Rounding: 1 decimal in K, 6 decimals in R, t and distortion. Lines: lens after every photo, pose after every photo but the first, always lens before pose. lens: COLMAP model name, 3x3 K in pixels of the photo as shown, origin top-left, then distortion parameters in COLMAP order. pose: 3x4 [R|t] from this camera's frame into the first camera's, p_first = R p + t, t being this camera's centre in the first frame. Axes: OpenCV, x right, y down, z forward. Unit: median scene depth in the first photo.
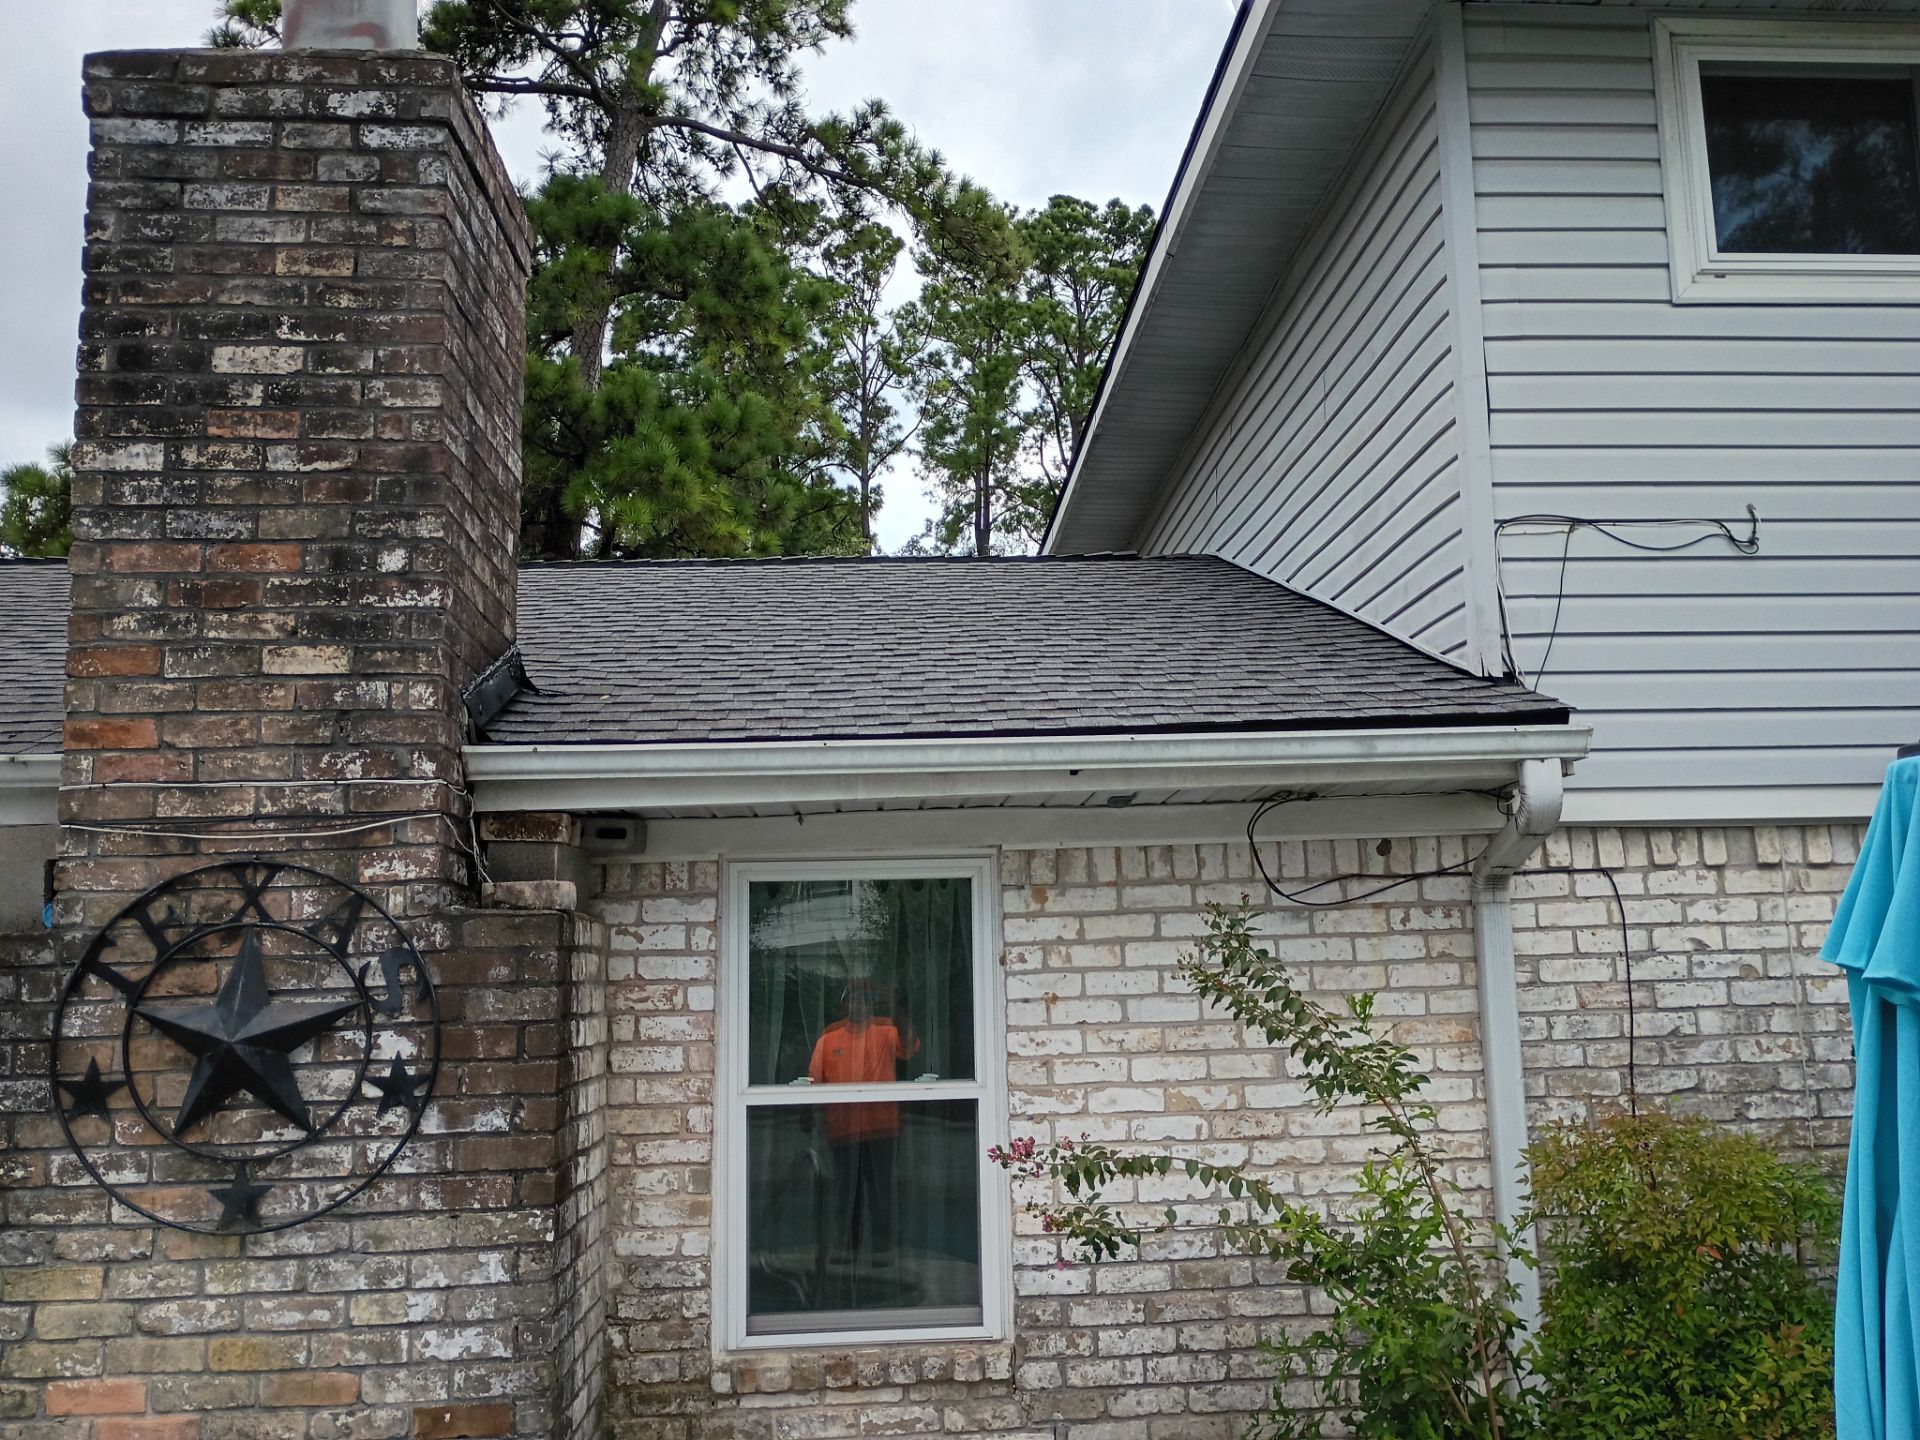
lens RADIAL K [[1638.7, 0, 952.2], [0, 1638.7, 736.8], [0, 0, 1]] dist [0.048695, -0.046123]
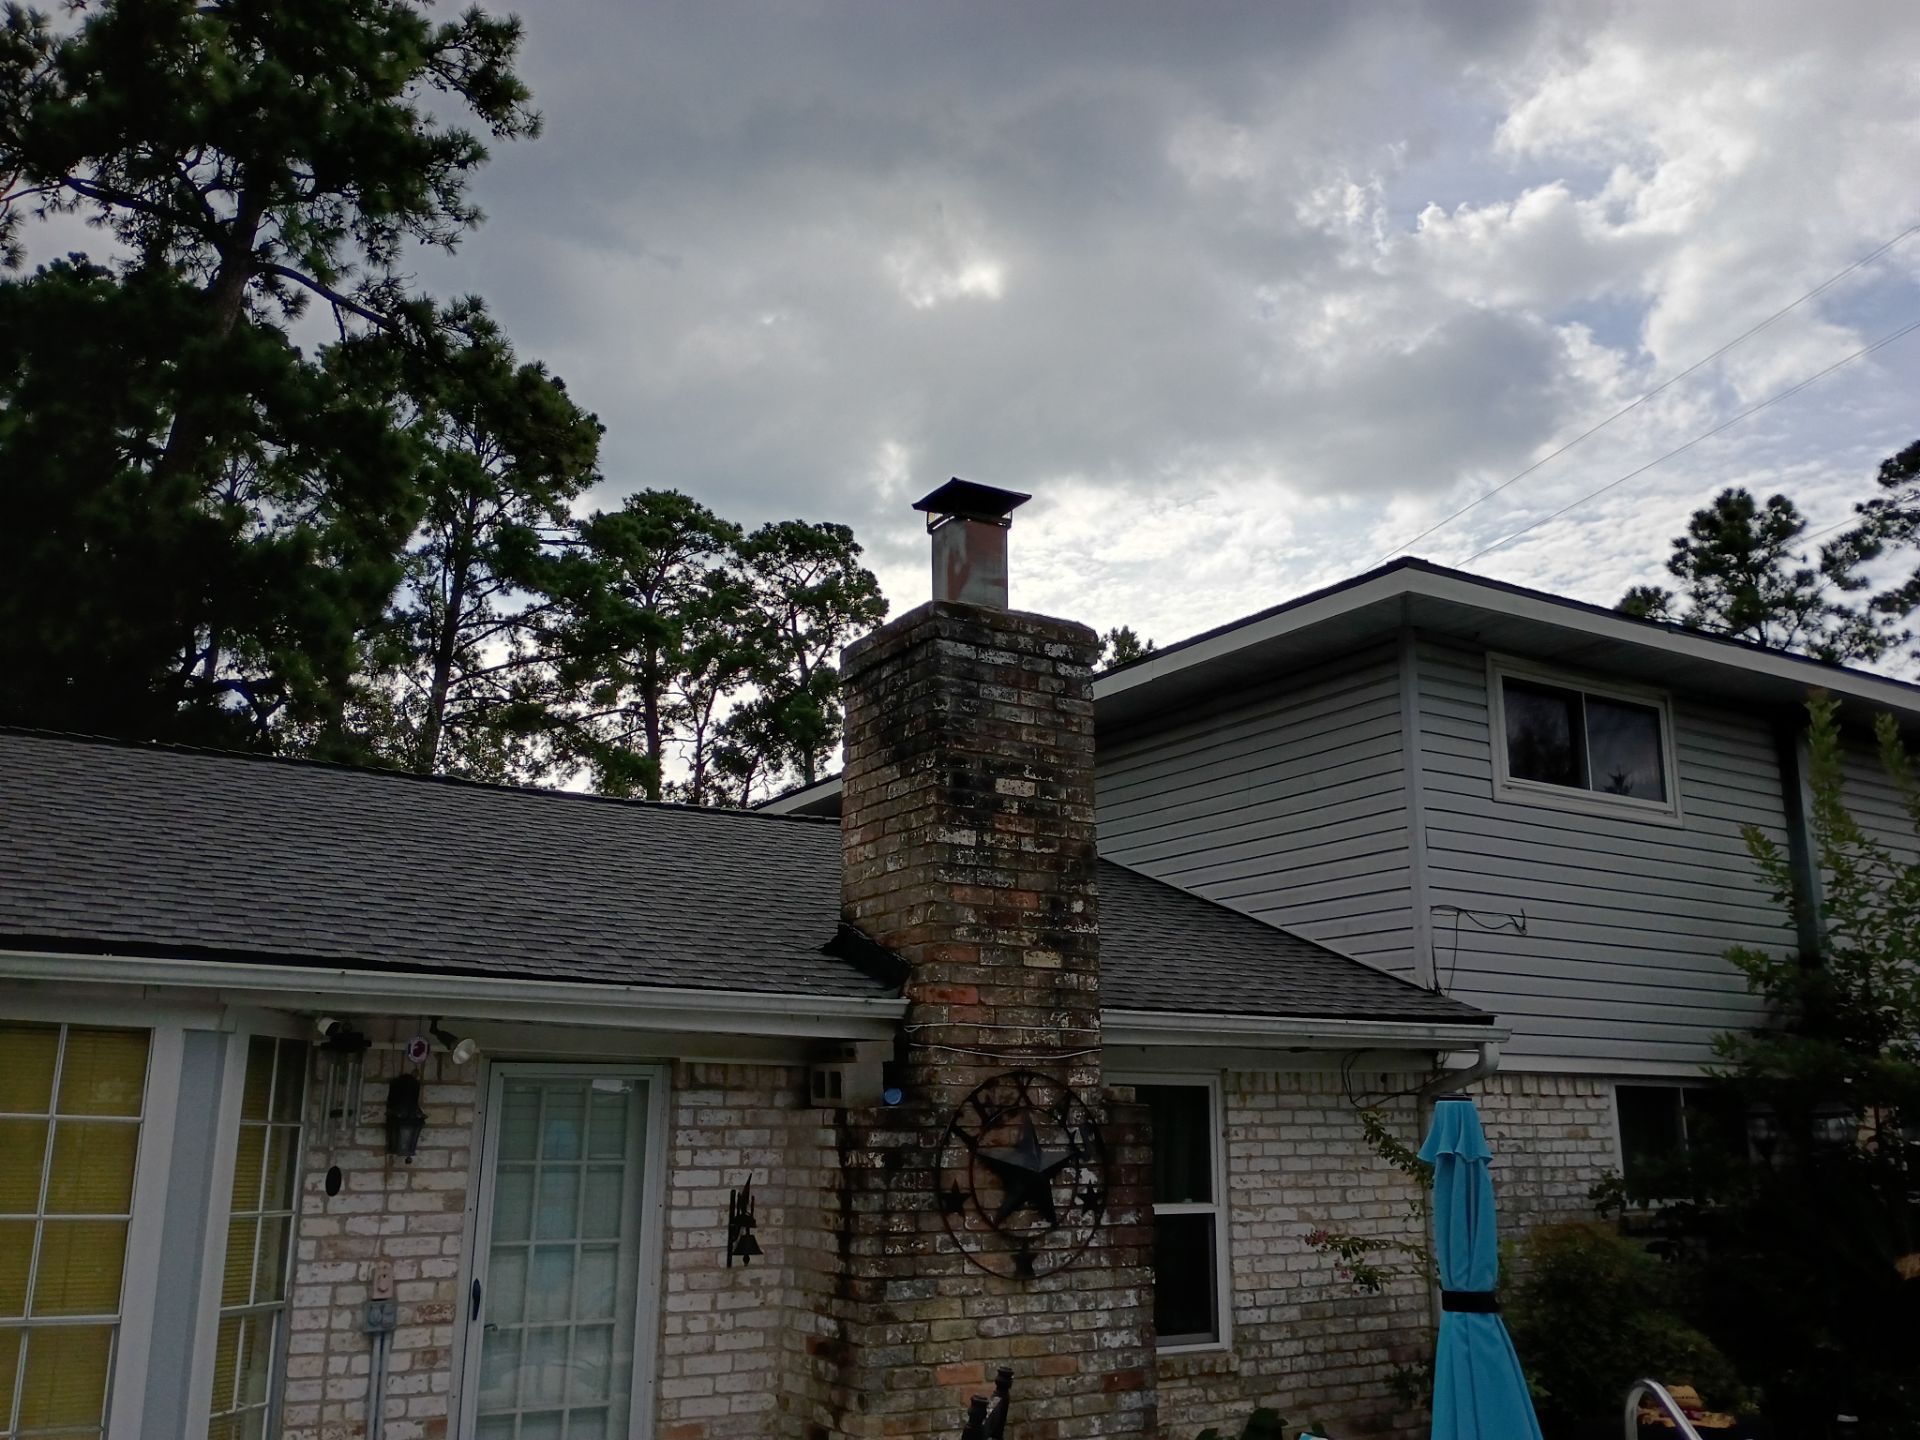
lens RADIAL K [[1638.7, 0, 970.7], [0, 1638.7, 736.9], [0, 0, 1]] dist [0.048695, -0.046123]
pose [[0.882676, 0.134573, 0.450303, -1.119385], [-0.095188, 0.989461, -0.109115, -0.072453], [-0.460241, 0.053450, 0.886183, -0.500259]]
